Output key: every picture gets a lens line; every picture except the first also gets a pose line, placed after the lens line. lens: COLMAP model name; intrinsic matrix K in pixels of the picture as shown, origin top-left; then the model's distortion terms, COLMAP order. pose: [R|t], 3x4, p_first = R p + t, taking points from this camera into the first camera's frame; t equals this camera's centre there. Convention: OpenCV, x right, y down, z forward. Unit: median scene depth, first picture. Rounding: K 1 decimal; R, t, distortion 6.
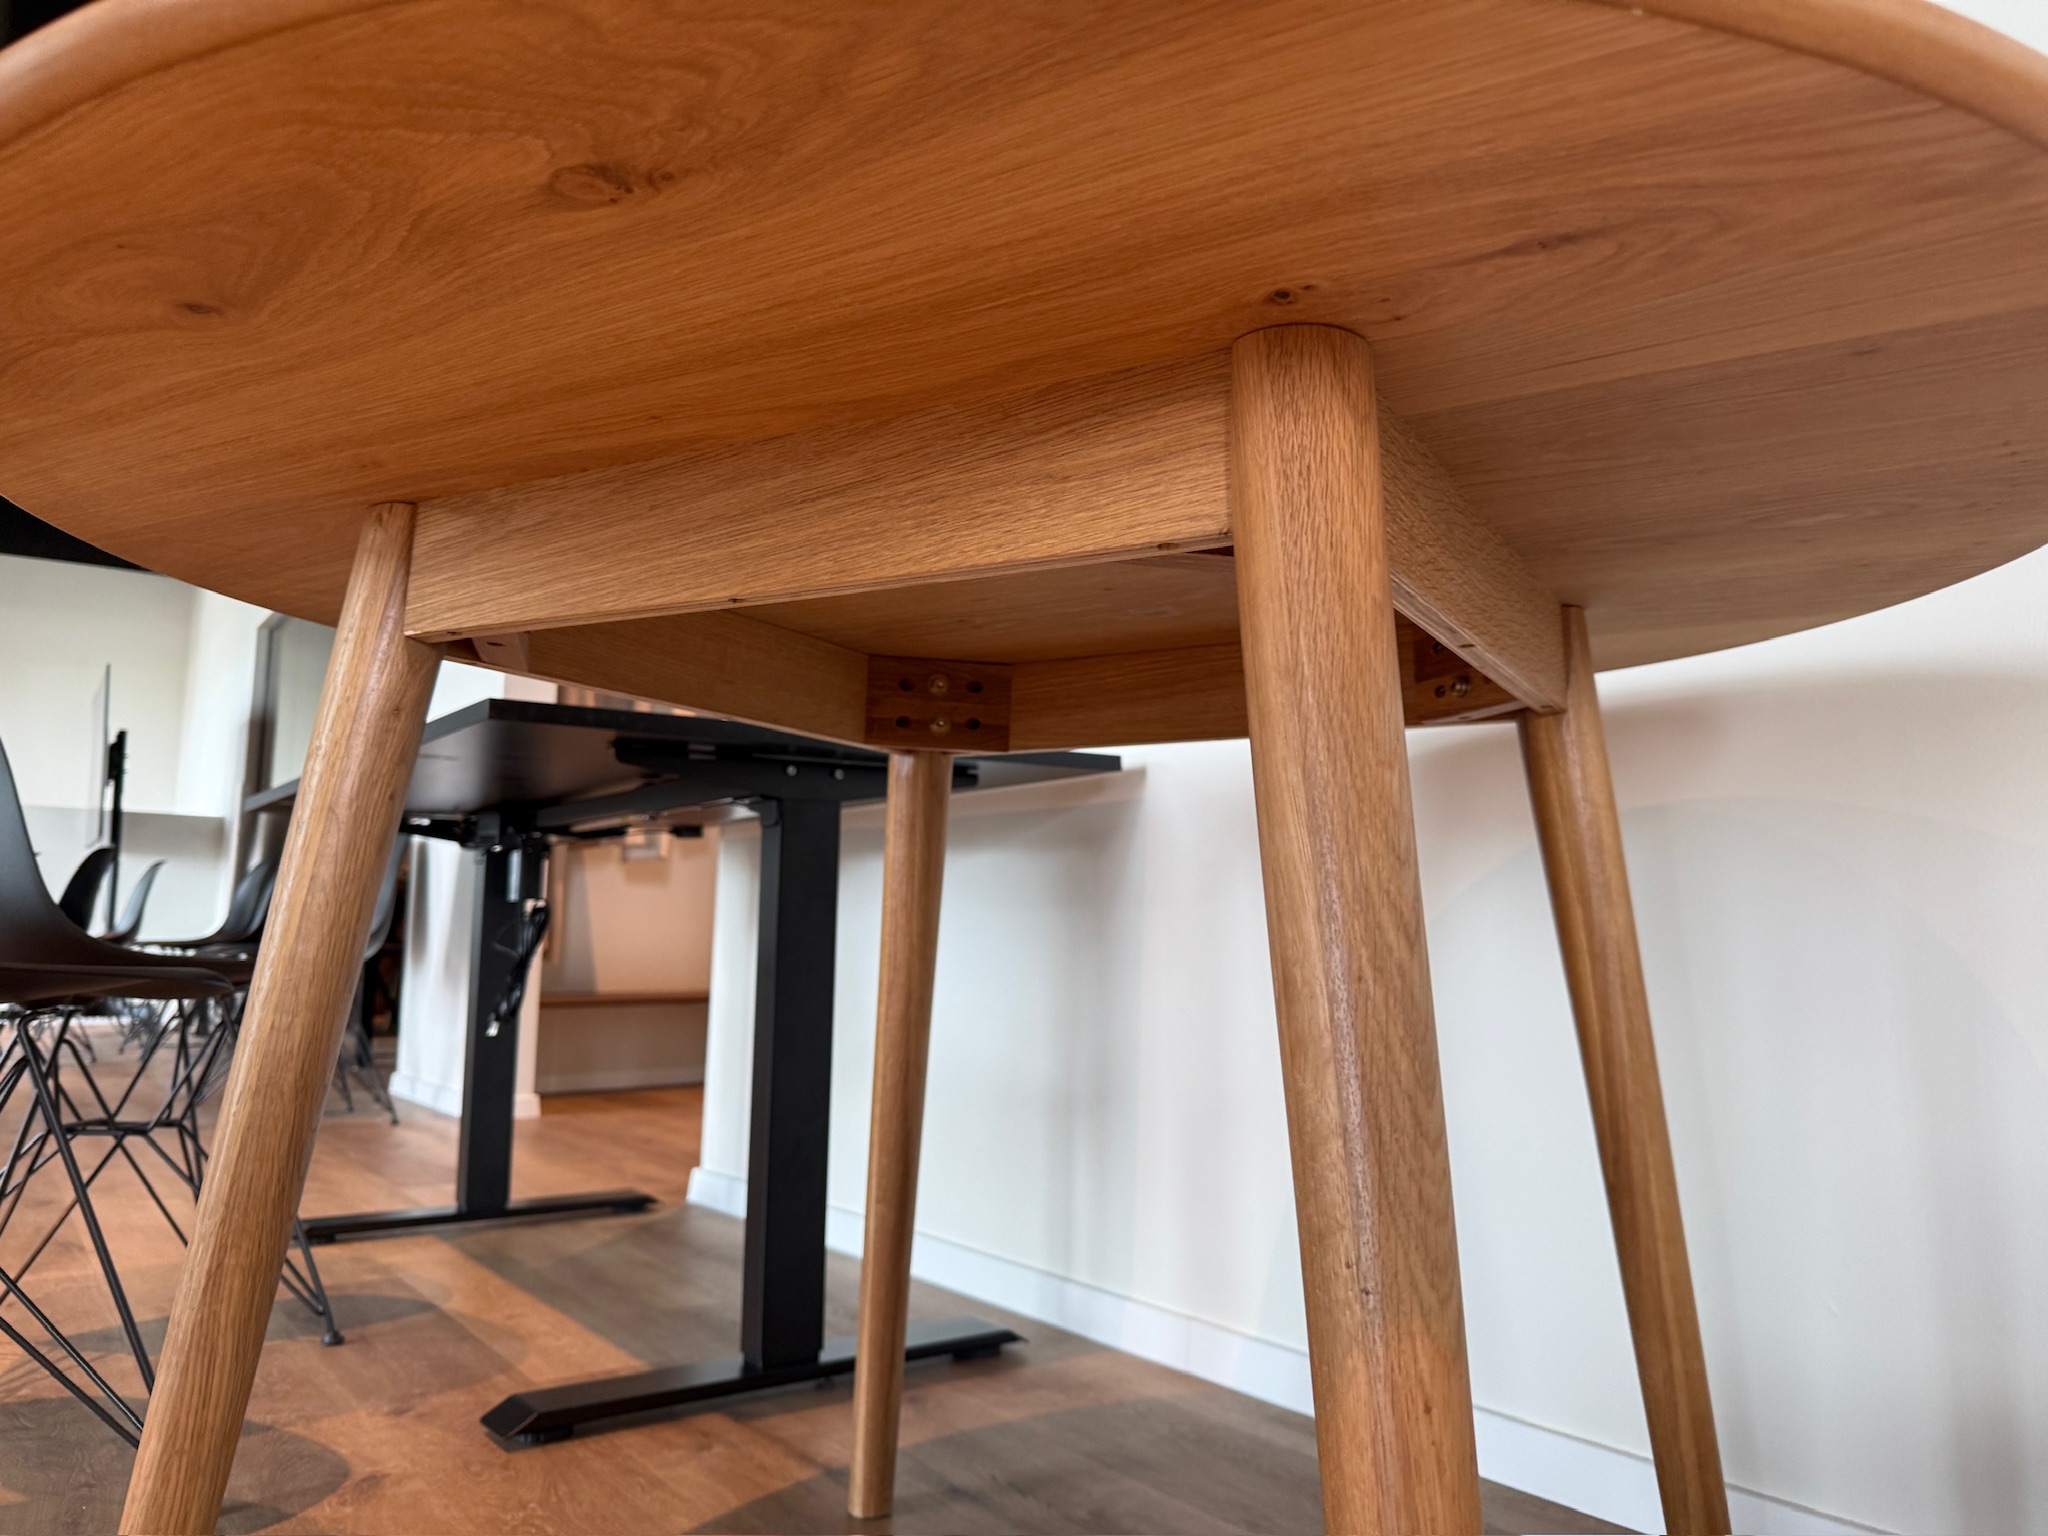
lens RADIAL K [[1465.6, 0, 1034.4], [0, 1465.6, 774.8], [0, 0, 1]] dist [0.019741, -0.030819]
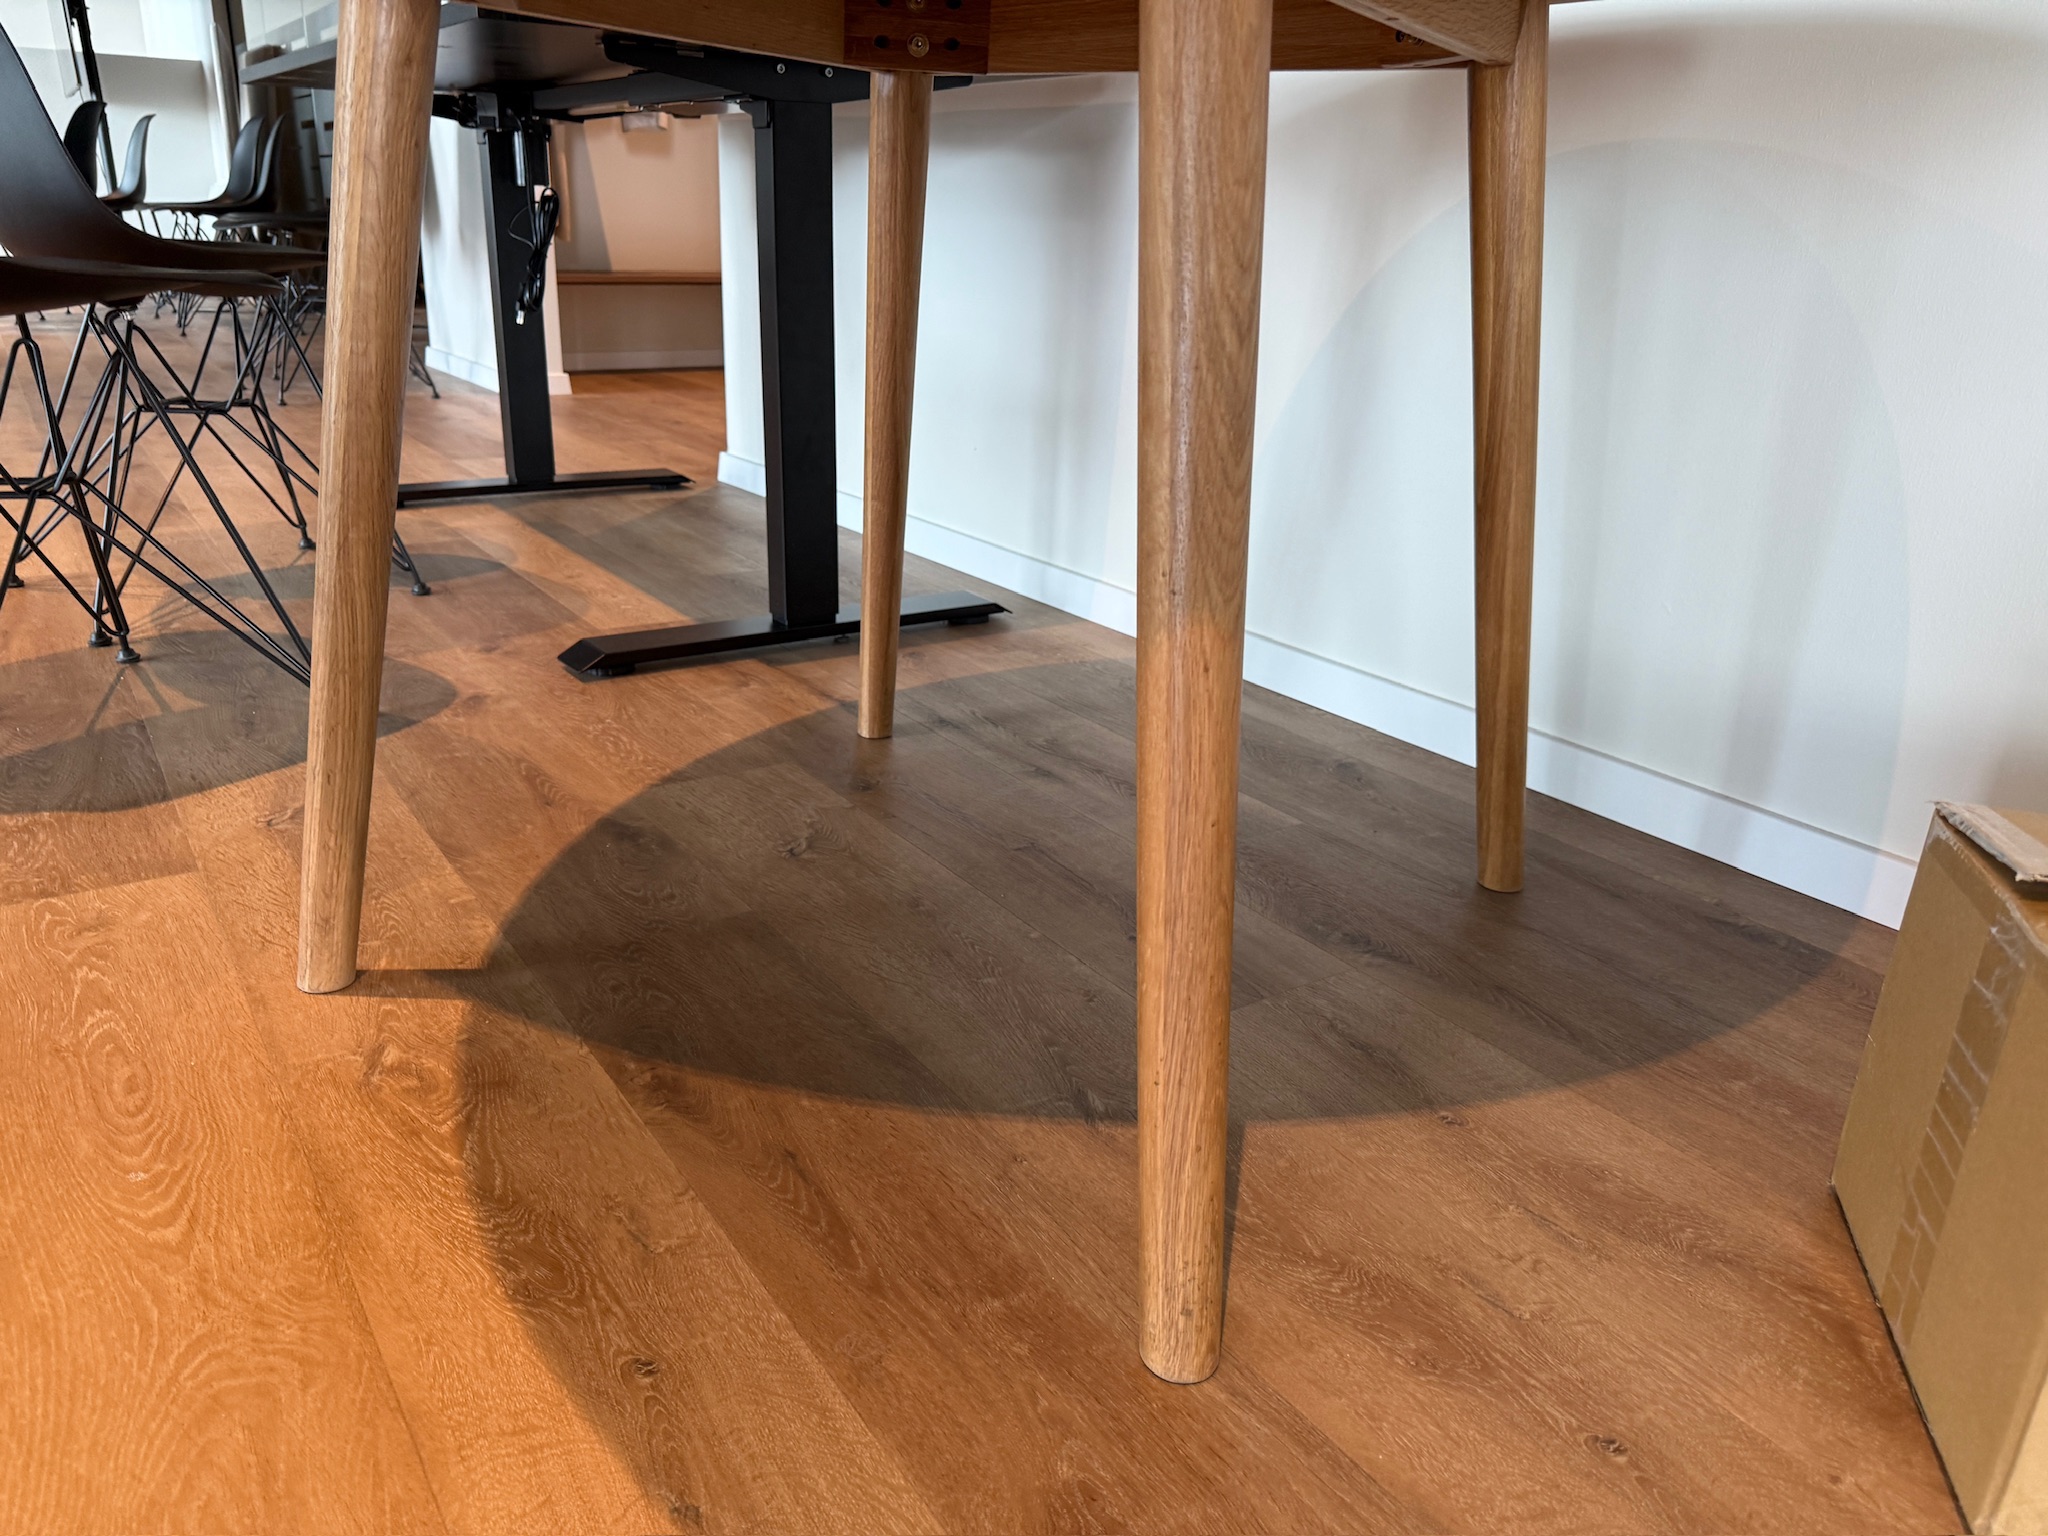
lens RADIAL K [[1465.6, 0, 1034.3], [0, 1465.6, 775.4], [0, 0, 1]] dist [0.019741, -0.030819]
pose [[0.999406, 0.032435, -0.011651, 0.040369], [-0.023335, 0.885617, 0.463829, -0.055483], [0.025363, -0.463282, 0.885848, -0.130008]]
